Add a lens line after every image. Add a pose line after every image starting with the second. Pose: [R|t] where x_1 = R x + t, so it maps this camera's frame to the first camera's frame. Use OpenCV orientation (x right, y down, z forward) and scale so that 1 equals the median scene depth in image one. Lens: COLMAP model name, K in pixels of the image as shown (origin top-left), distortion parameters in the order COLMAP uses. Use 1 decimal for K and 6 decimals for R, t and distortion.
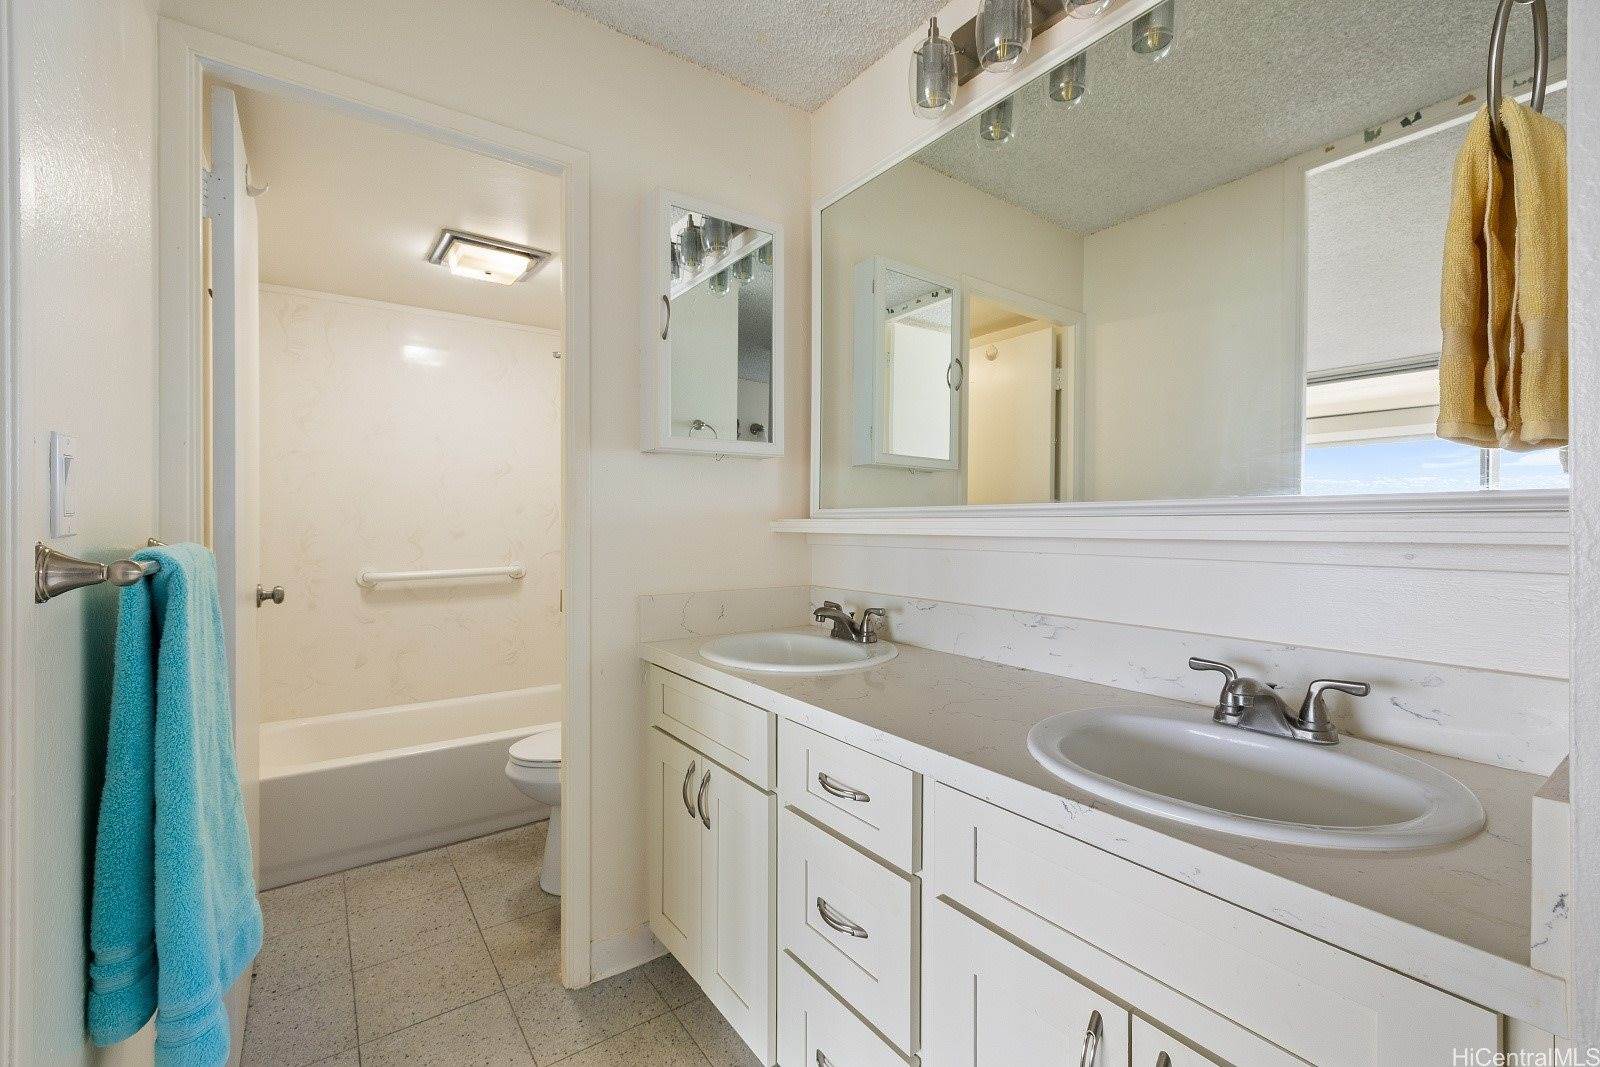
lens RADIAL K [[680.8, 0, 794.2], [0, 680.8, 528.5], [0, 0, 1]] dist [0.001266, 0.000179]
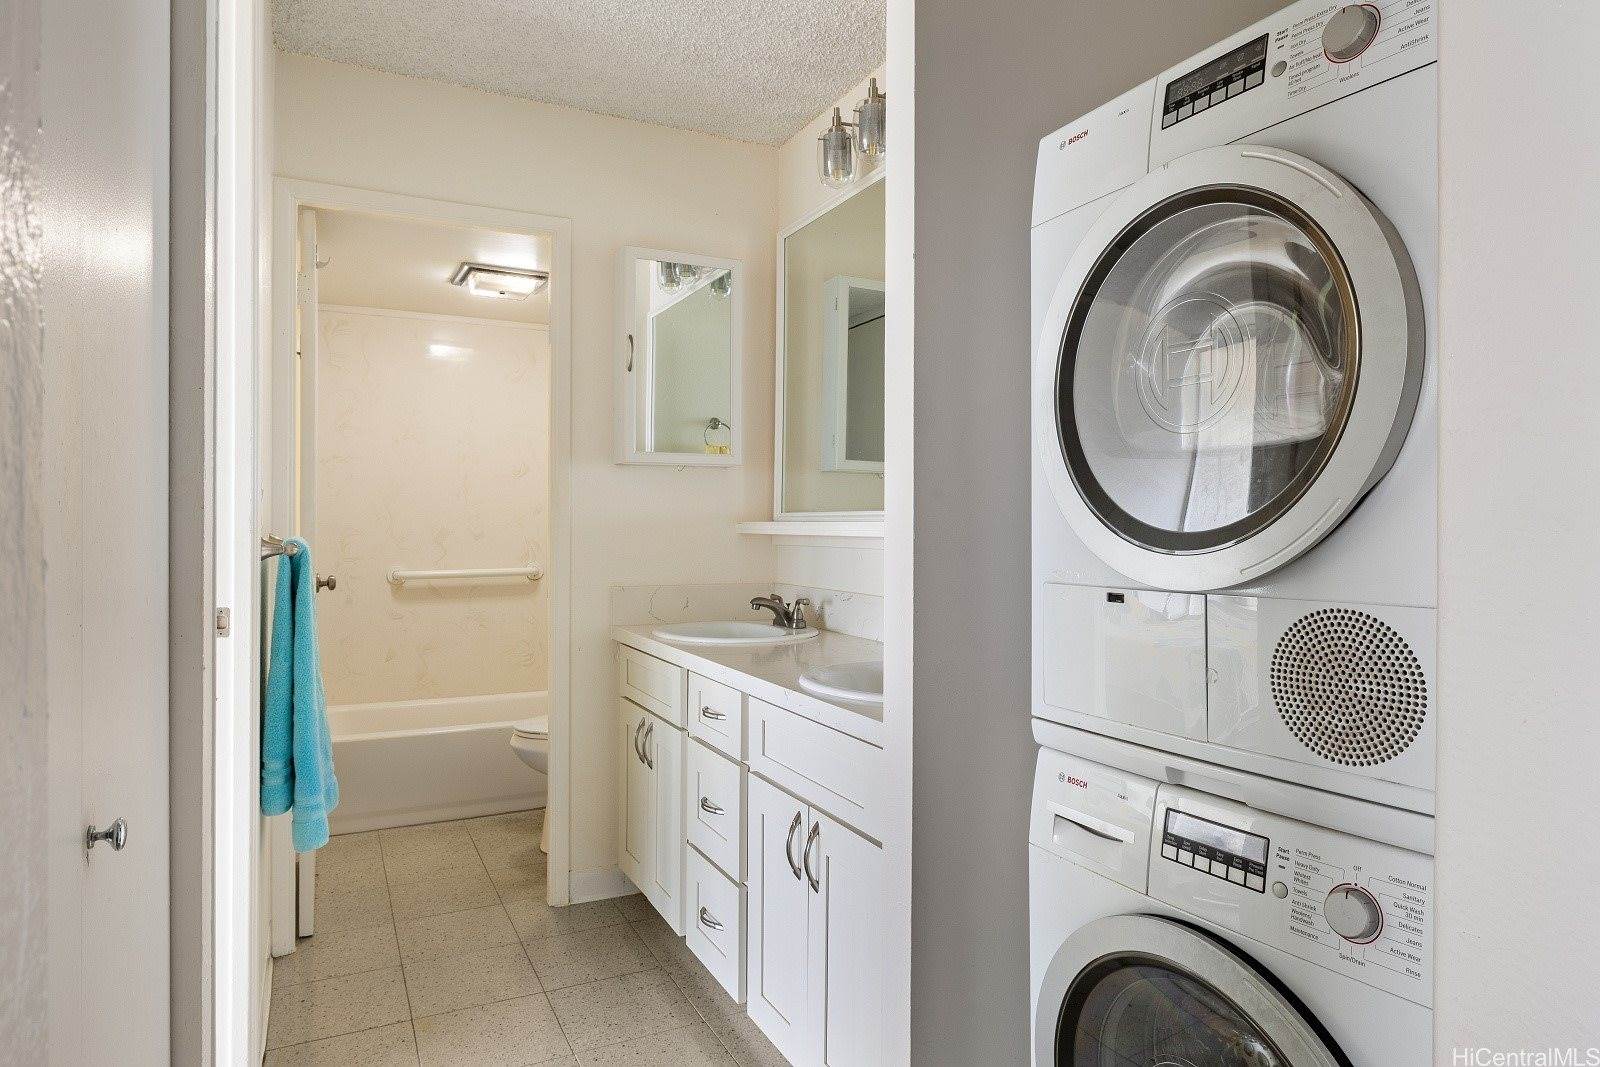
lens RADIAL K [[968.3, 0, 800.0], [0, 968.3, 533.5], [0, 0, 1]] dist [-0.005071, -0.001321]
pose [[0.987597, 0.005886, -0.156902, 0.362574], [-0.005815, 0.999983, 0.000912, 0.004041], [0.156905, 0.000011, 0.987614, -0.615964]]
